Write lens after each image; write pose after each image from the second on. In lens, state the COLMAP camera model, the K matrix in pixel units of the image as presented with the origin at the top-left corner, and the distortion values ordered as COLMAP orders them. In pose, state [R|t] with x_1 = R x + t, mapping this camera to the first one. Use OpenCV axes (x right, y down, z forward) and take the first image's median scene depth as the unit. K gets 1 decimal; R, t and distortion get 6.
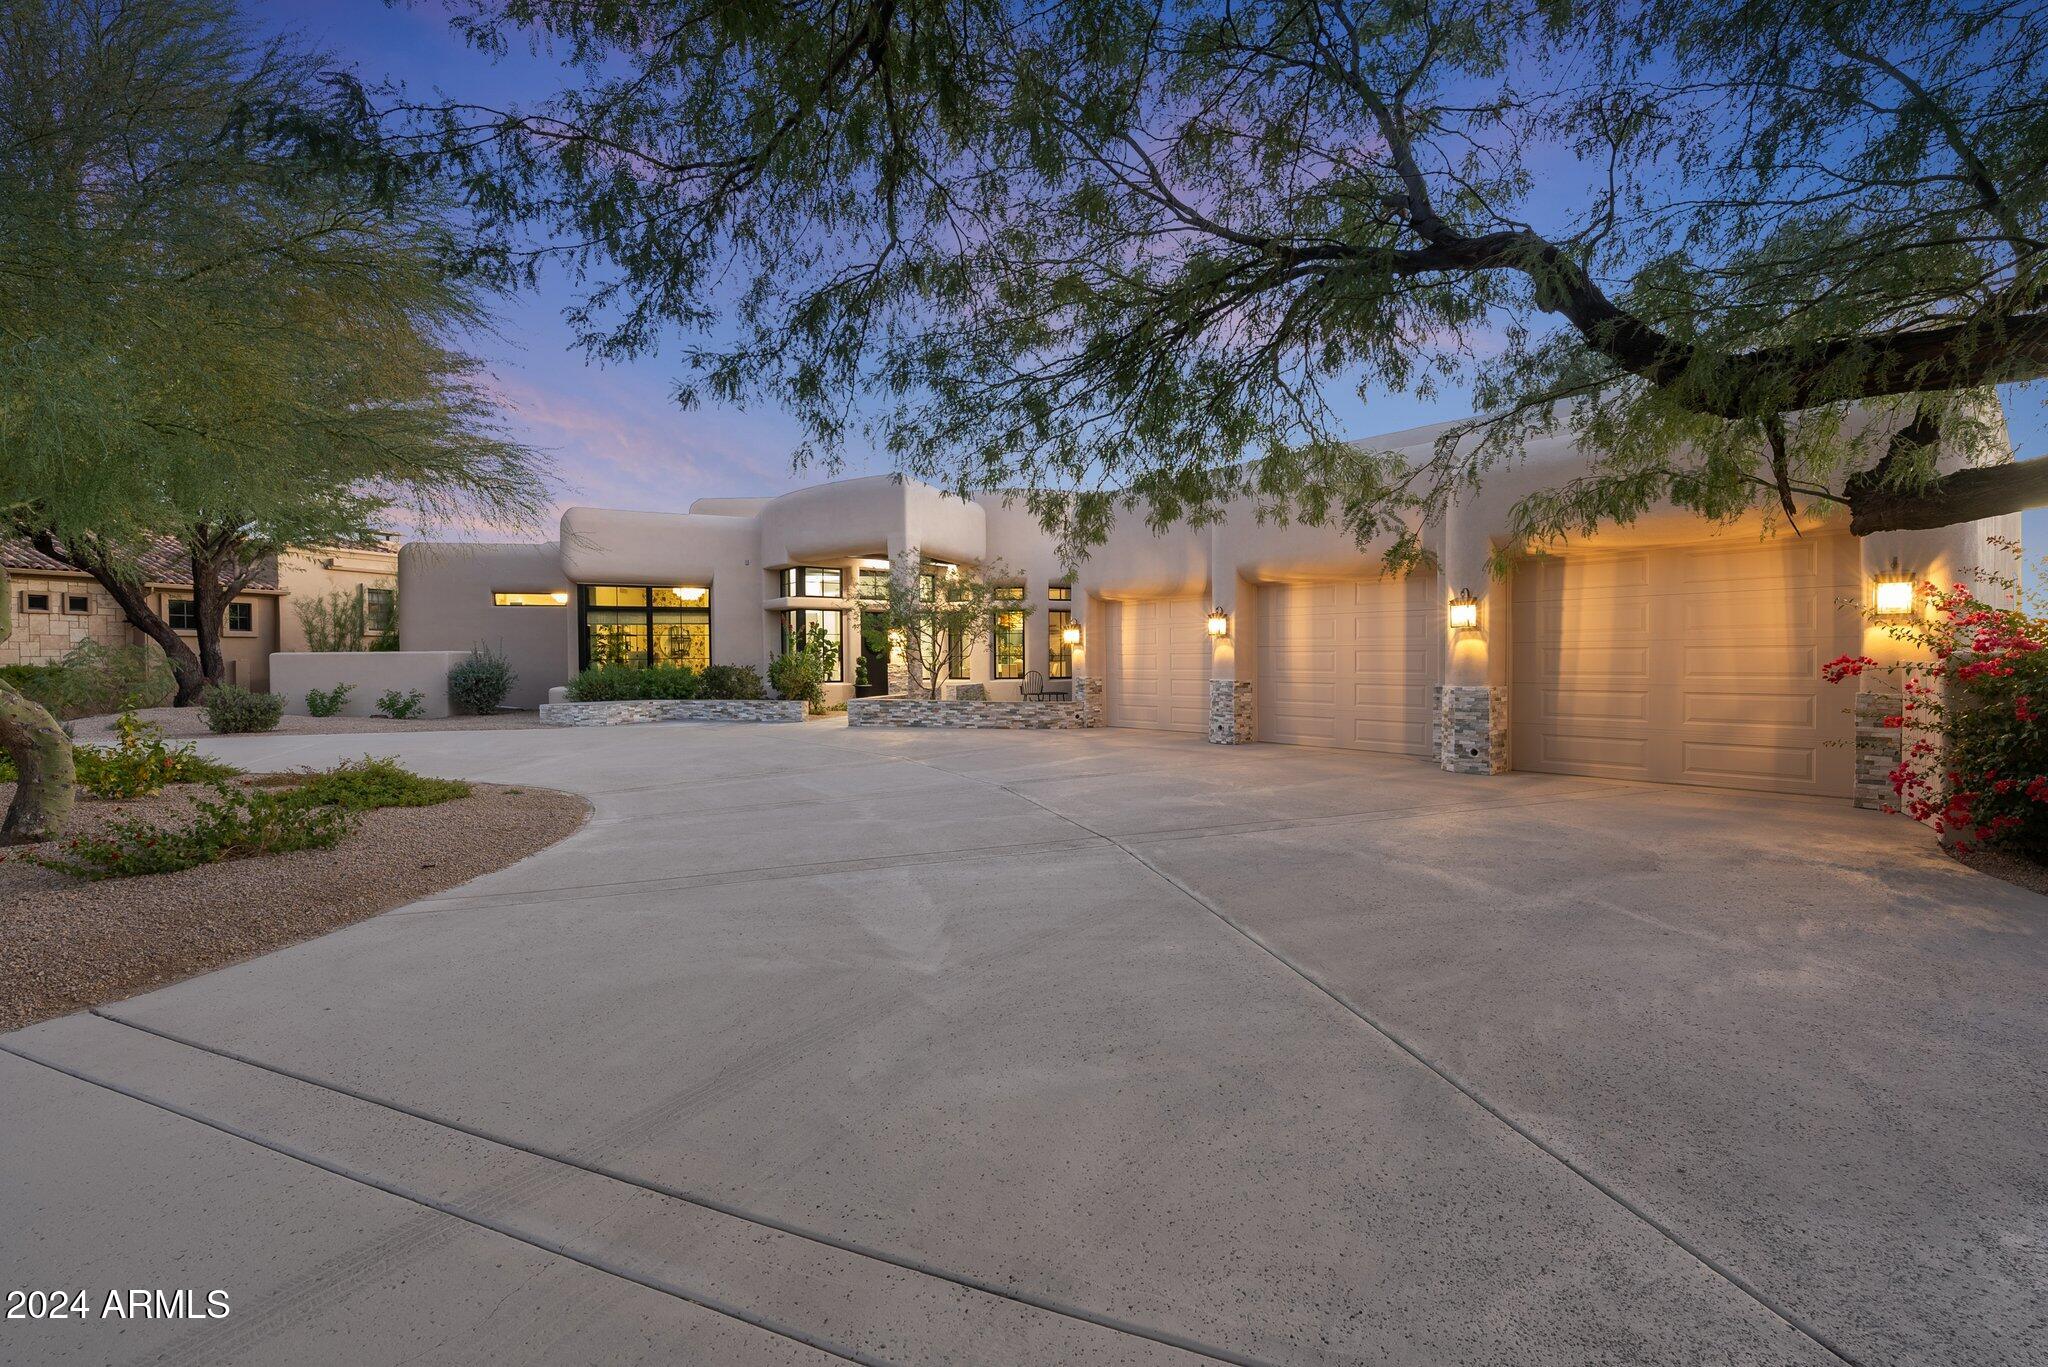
lens RADIAL K [[882.6, 0, 1024.2], [0, 882.6, 688.1], [0, 0, 1]] dist [0.002069, 0.000348]
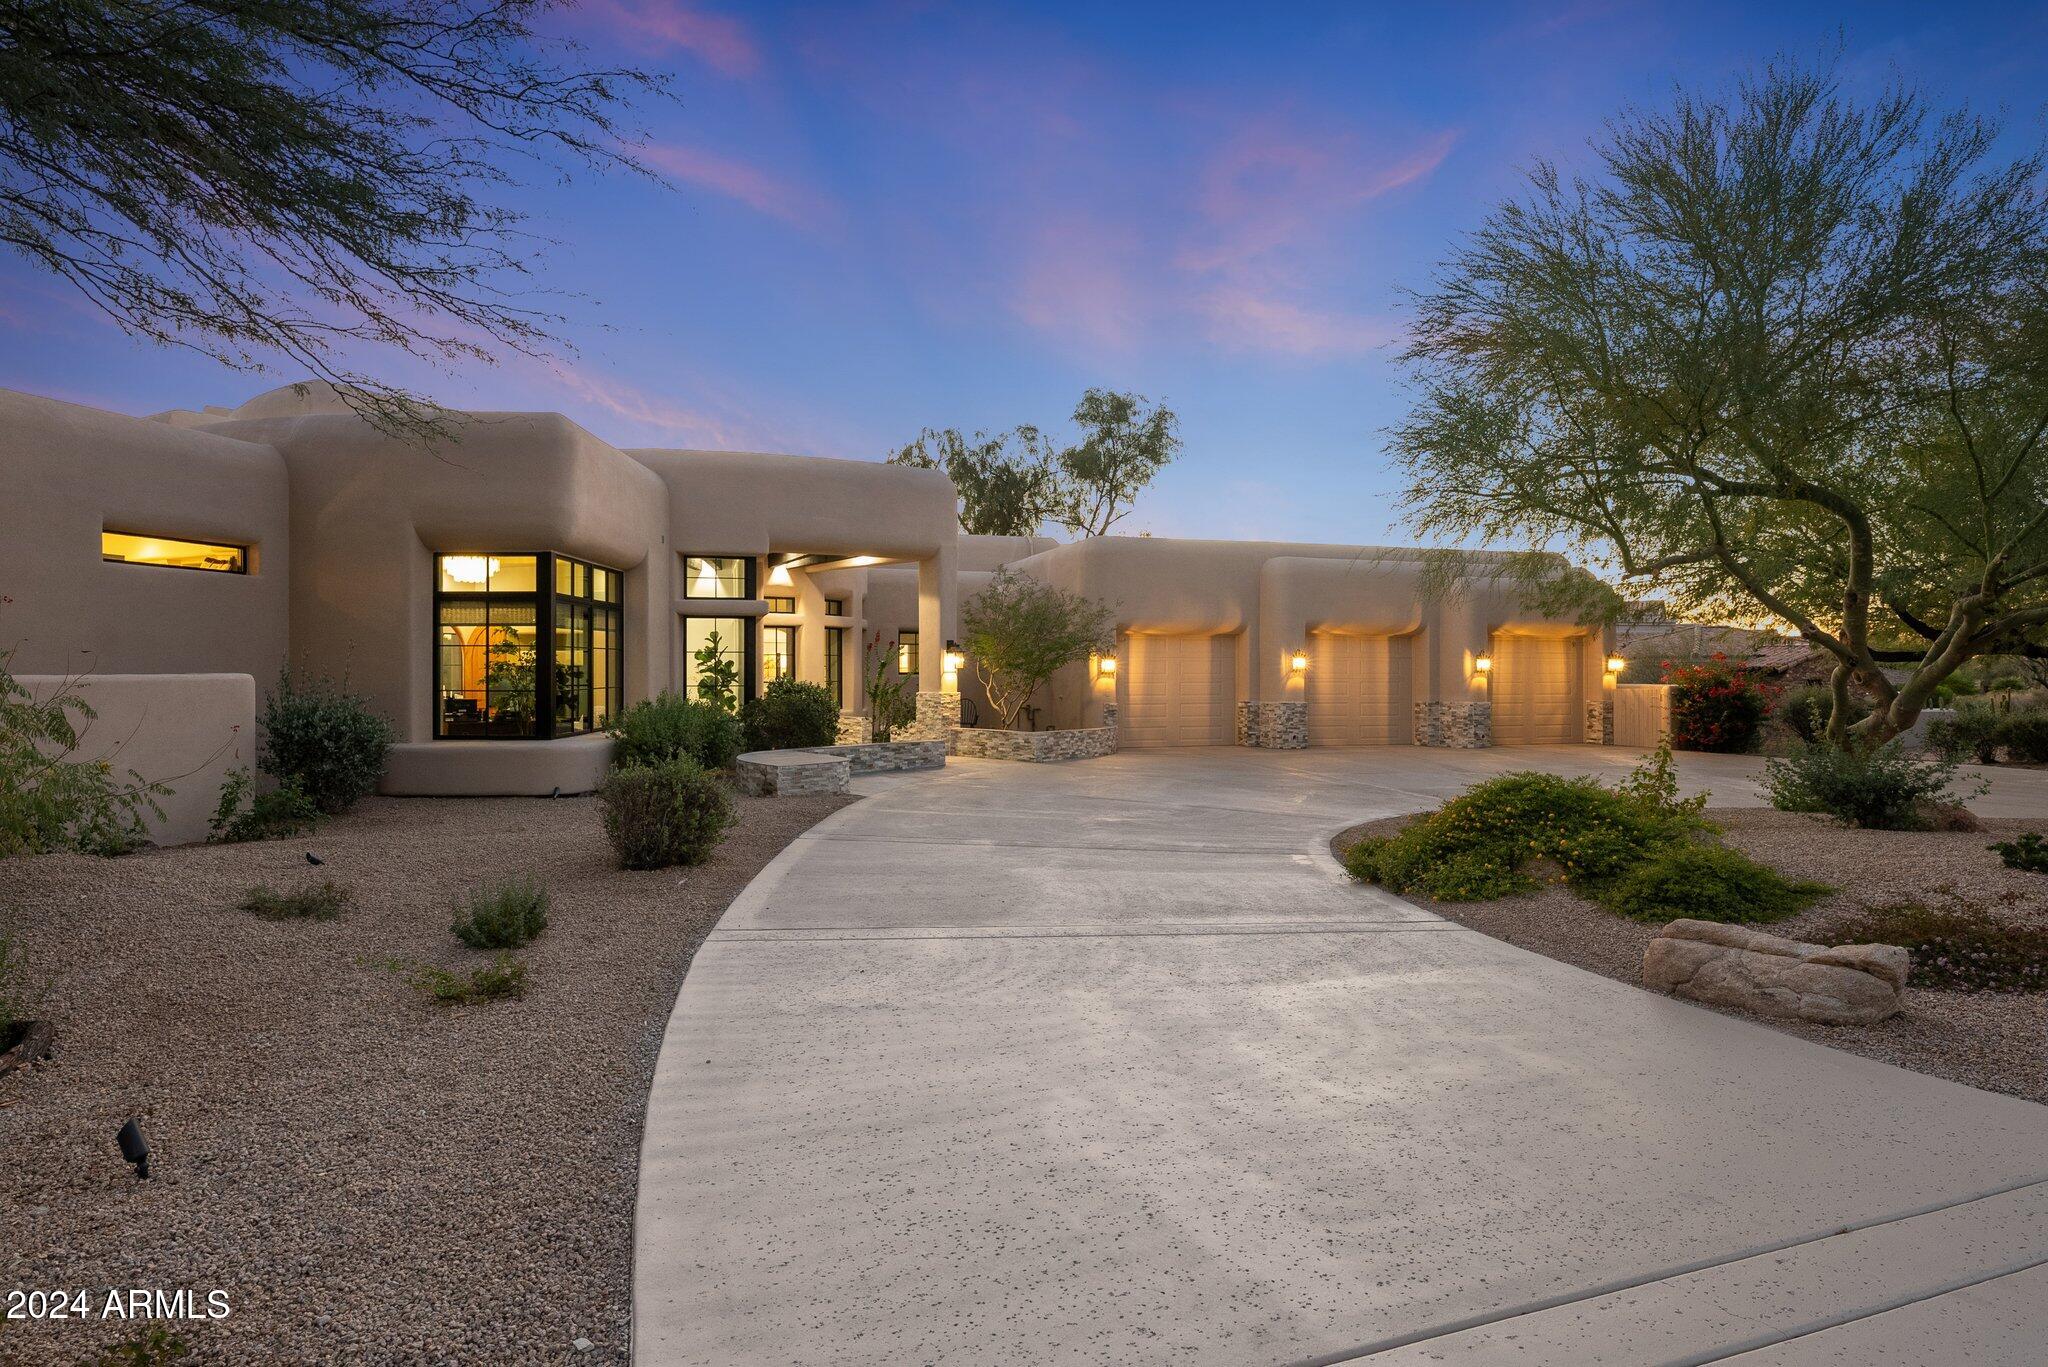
lens RADIAL K [[1118.6, 0, 1023.8], [0, 1118.6, 681.5], [0, 0, 1]] dist [-0.002098, -0.000207]
pose [[0.401651, -0.000715, 0.915793, -1.244540], [0.026997, 0.999574, -0.011061, -0.027186], [-0.915395, 0.029166, 0.401499, 0.557802]]
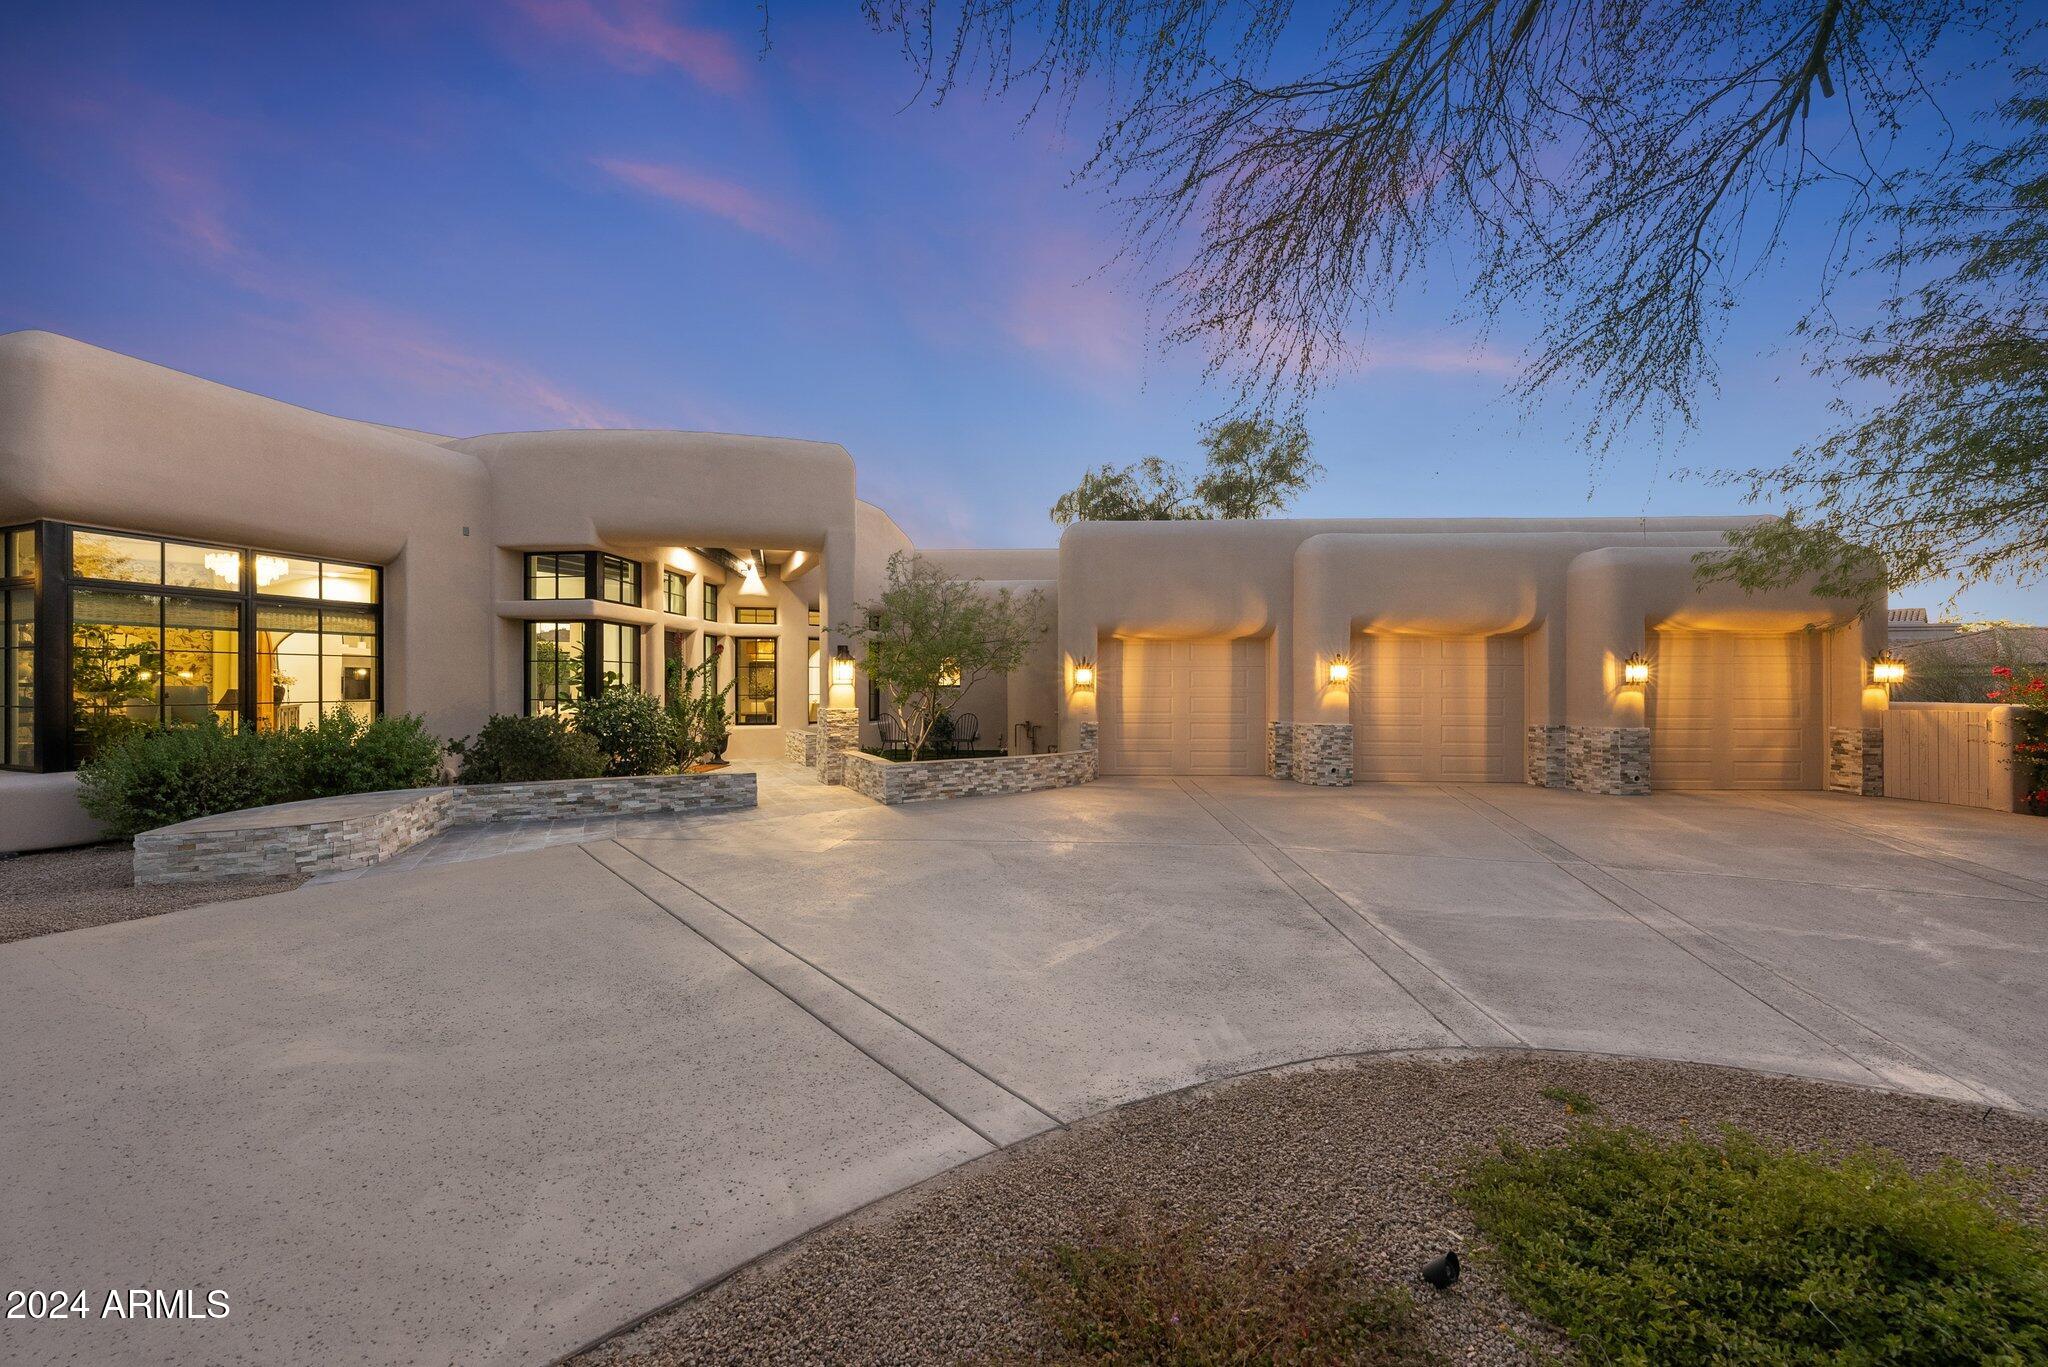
lens RADIAL K [[768.8, 0, 1023.4], [0, 768.8, 688.7], [0, 0, 1]] dist [-0.000575, -0.000289]
pose [[0.680774, 0.006402, 0.732465, -0.557059], [0.019037, 0.999469, -0.026429, -0.027773], [-0.732246, 0.031936, 0.680291, 0.529147]]
